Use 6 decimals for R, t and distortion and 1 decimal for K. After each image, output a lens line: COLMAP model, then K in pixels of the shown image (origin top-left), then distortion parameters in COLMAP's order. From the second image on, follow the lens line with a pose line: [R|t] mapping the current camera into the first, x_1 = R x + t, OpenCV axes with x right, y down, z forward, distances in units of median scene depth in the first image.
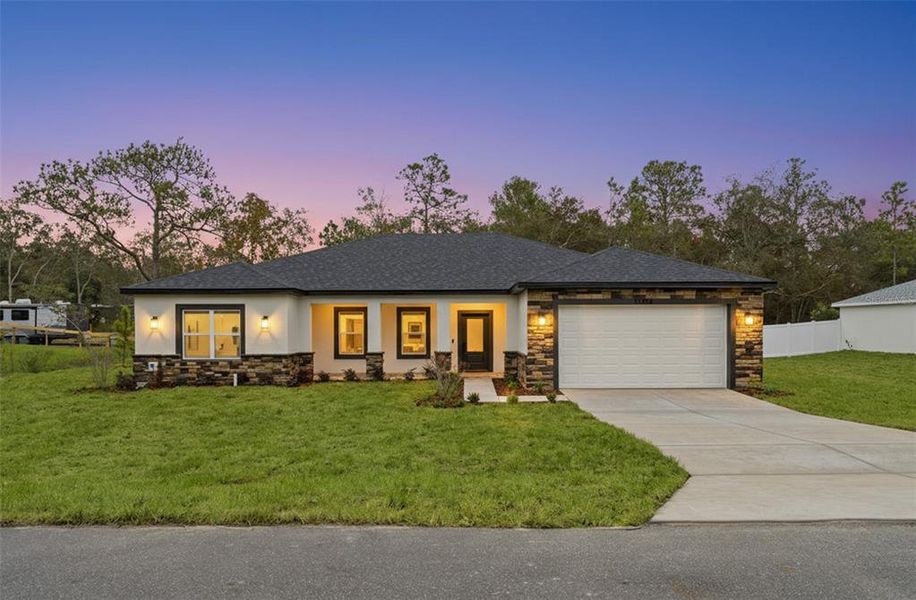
lens RADIAL K [[711.3, 0, 458.0], [0, 711.3, 300.0], [0, 0, 1]] dist [-0.003297, -0.001151]
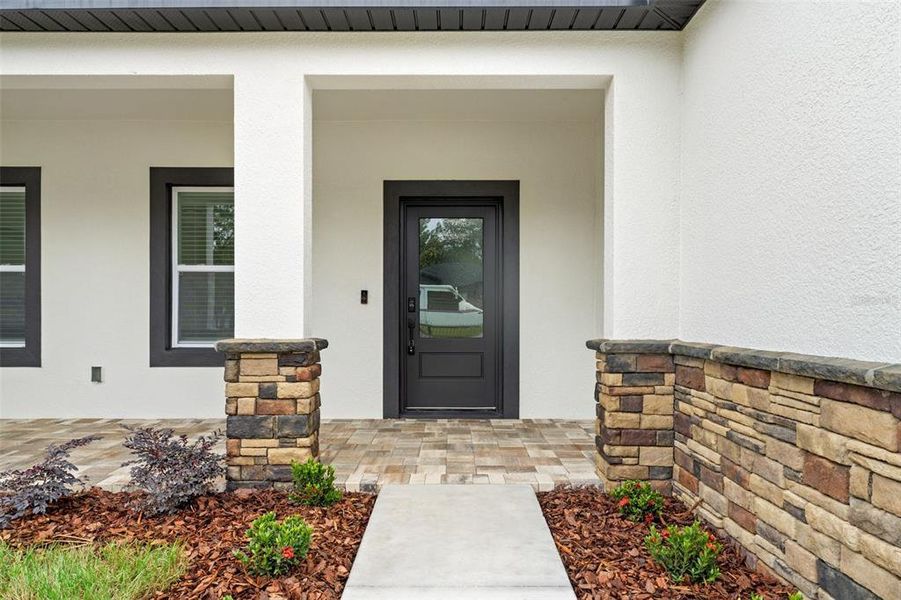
lens RADIAL K [[513.9, 0, 440.4], [0, 513.9, 294.4], [0, 0, 1]] dist [-0.002384, -0.000825]
pose [[0.999792, 0.002361, -0.020263, 0.025682], [-0.002565, 0.999946, -0.010066, 0.059613], [0.020238, 0.010116, 0.999744, 0.837105]]
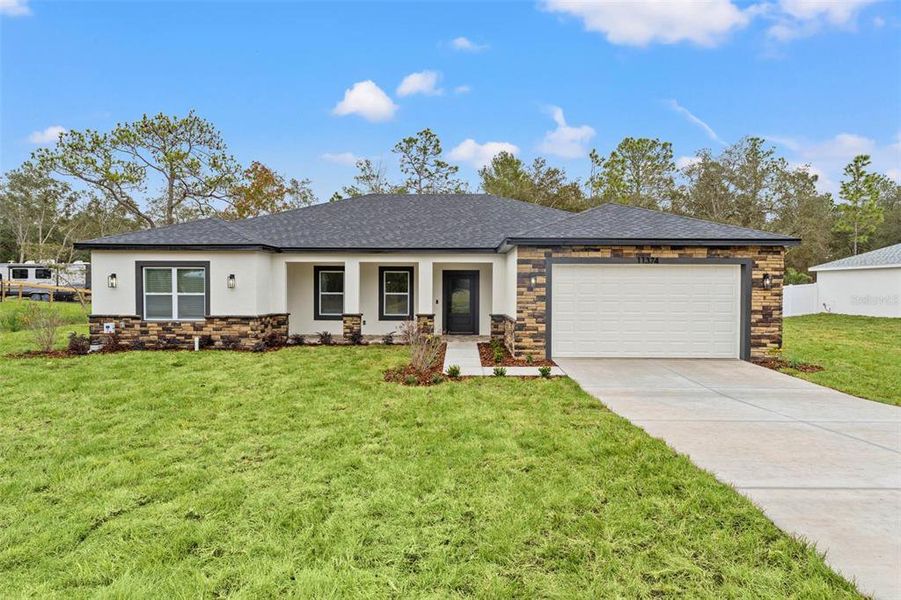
lens RADIAL K [[519.5, 0, 449.9], [0, 519.5, 279.9], [0, 0, 1]] dist [-0.003676, -0.000013]
pose [[0.999875, 0.007324, -0.014038, 0.020669], [-0.007007, 0.999723, 0.022462, 0.011745], [0.014198, -0.022360, 0.999649, 0.307282]]
